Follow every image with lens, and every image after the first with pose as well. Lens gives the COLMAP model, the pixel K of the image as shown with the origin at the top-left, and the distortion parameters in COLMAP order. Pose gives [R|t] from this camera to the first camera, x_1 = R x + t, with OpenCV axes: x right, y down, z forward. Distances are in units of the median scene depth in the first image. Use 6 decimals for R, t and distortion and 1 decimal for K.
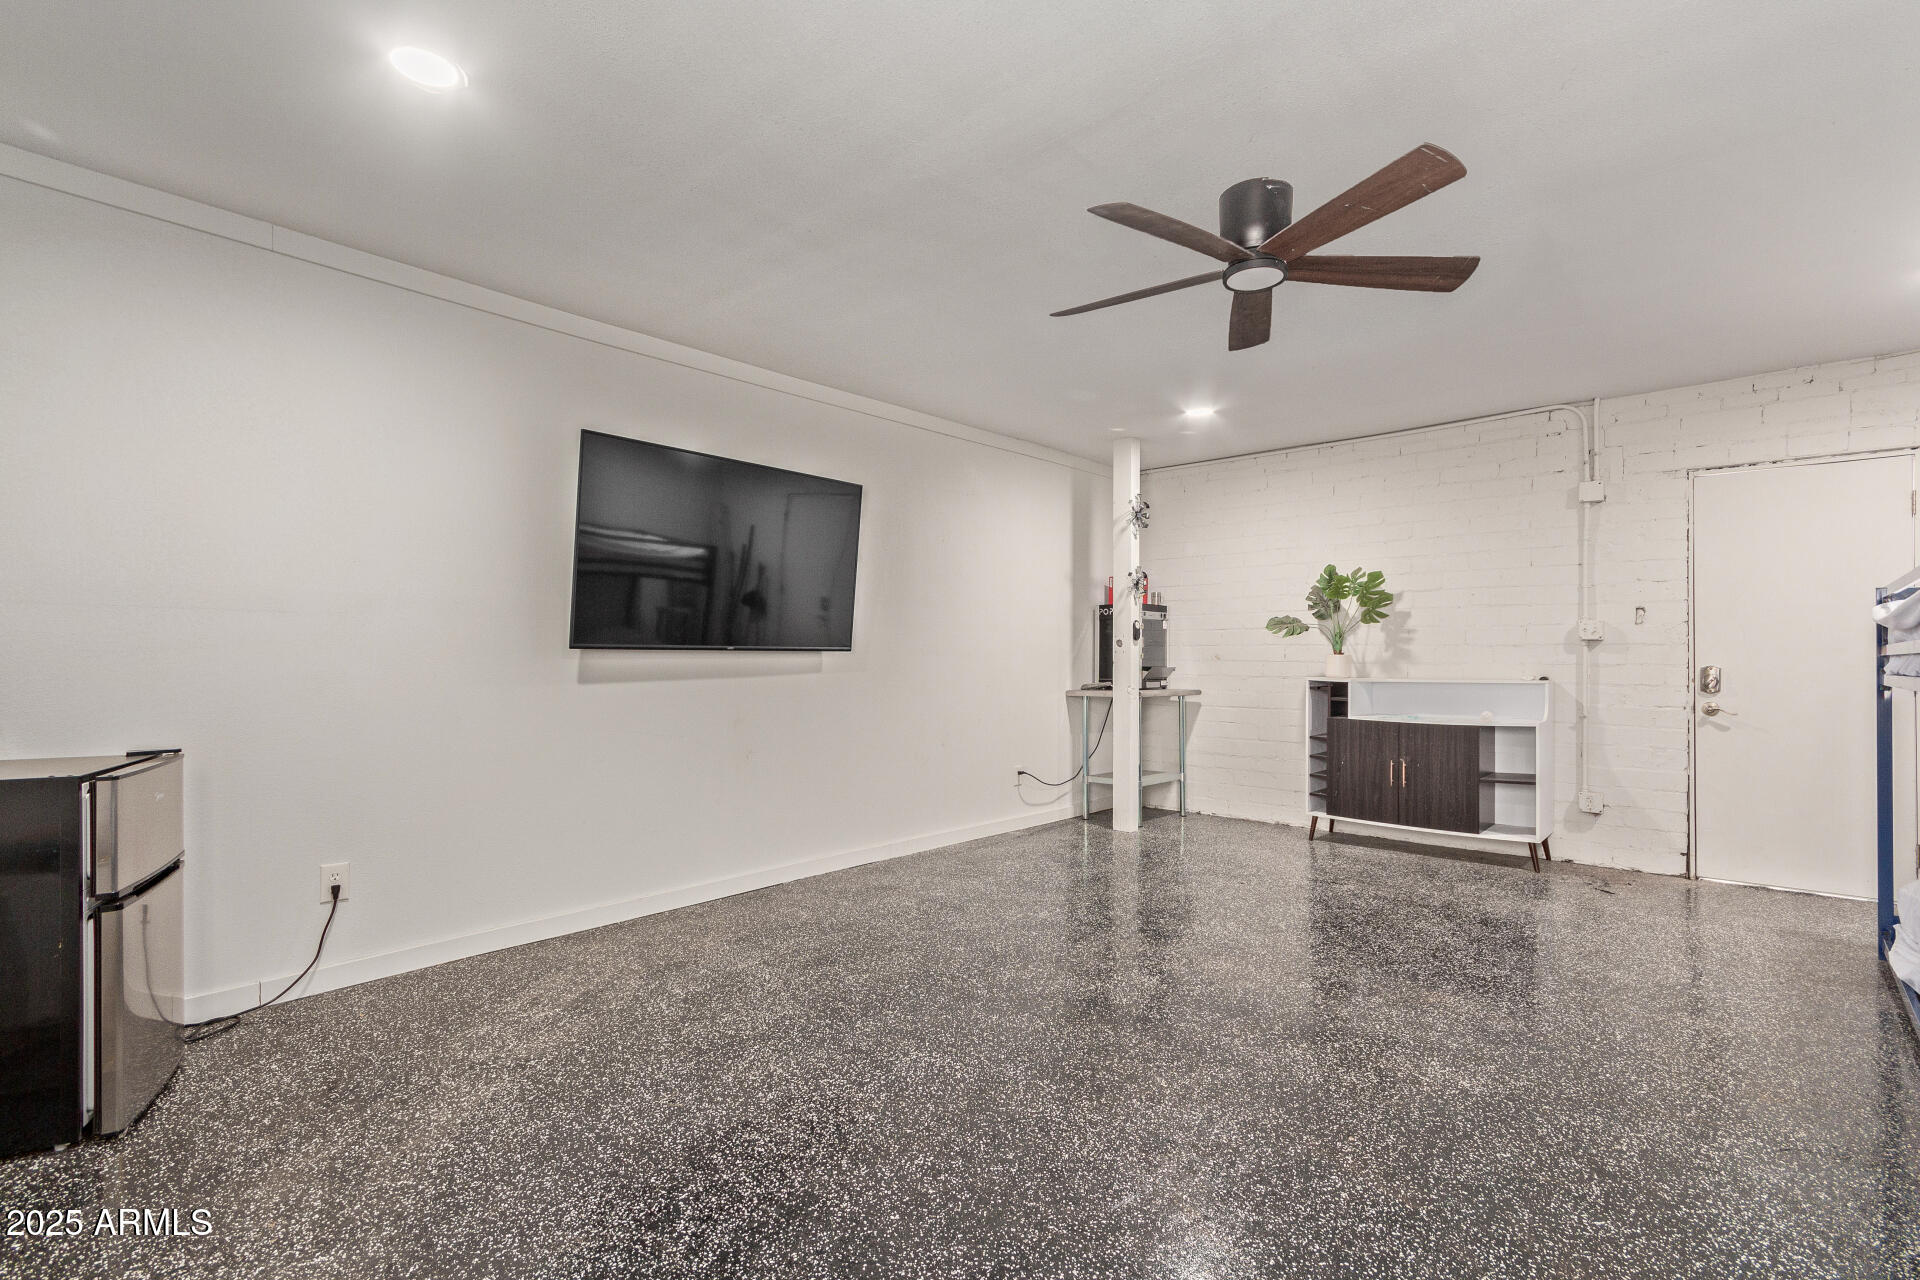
lens RADIAL K [[919.7, 0, 963.8], [0, 919.7, 649.1], [0, 0, 1]] dist [0.002630, 0.001653]
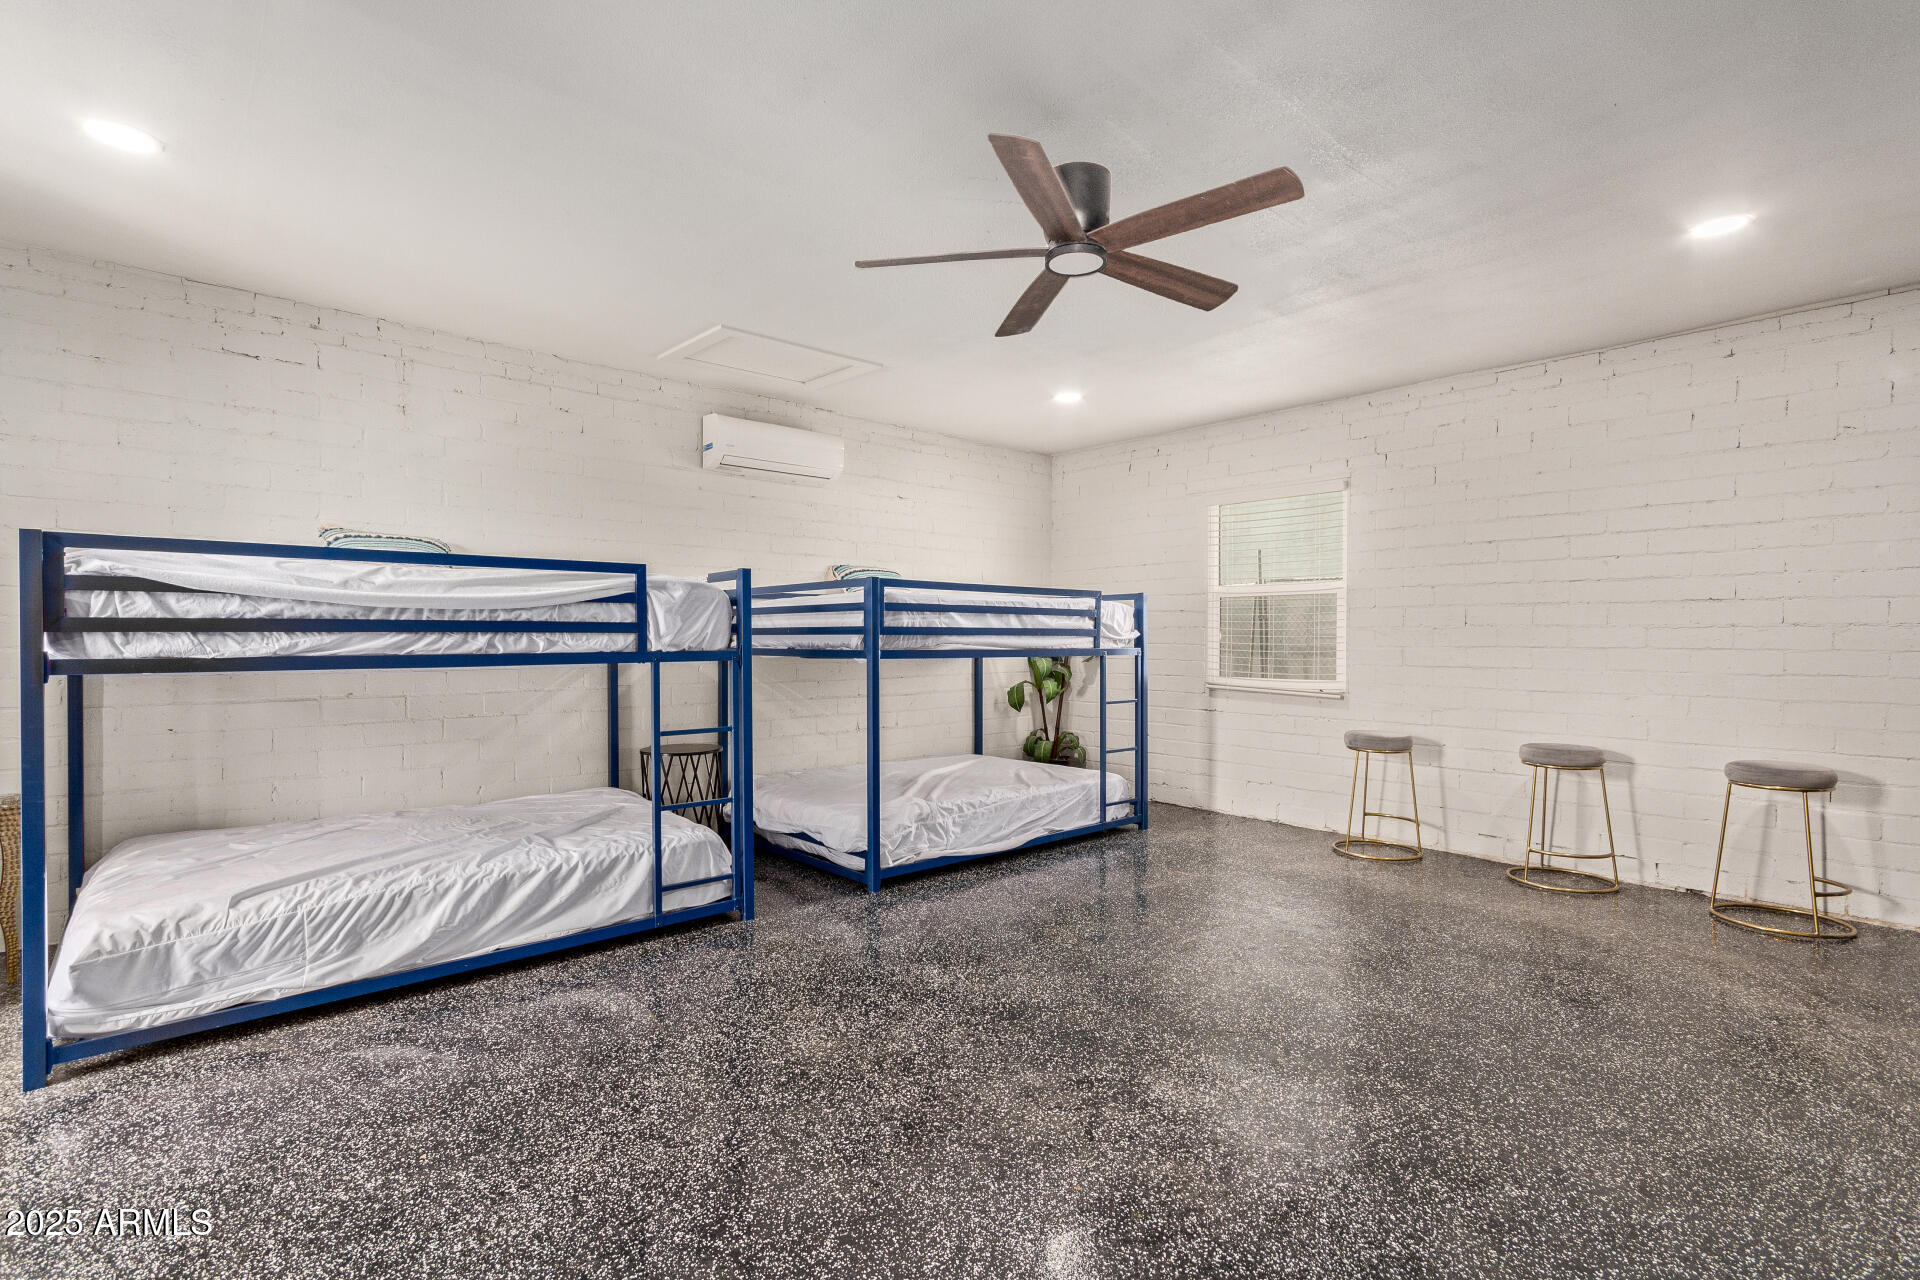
lens RADIAL K [[919.7, 0, 955.7], [0, 919.7, 642.6], [0, 0, 1]] dist [0.002630, 0.001653]
pose [[-0.993584, -0.004778, 0.112993, 0.305104], [-0.005253, 0.999979, -0.003903, 0.014840], [-0.112972, -0.004471, -0.993588, 1.860228]]
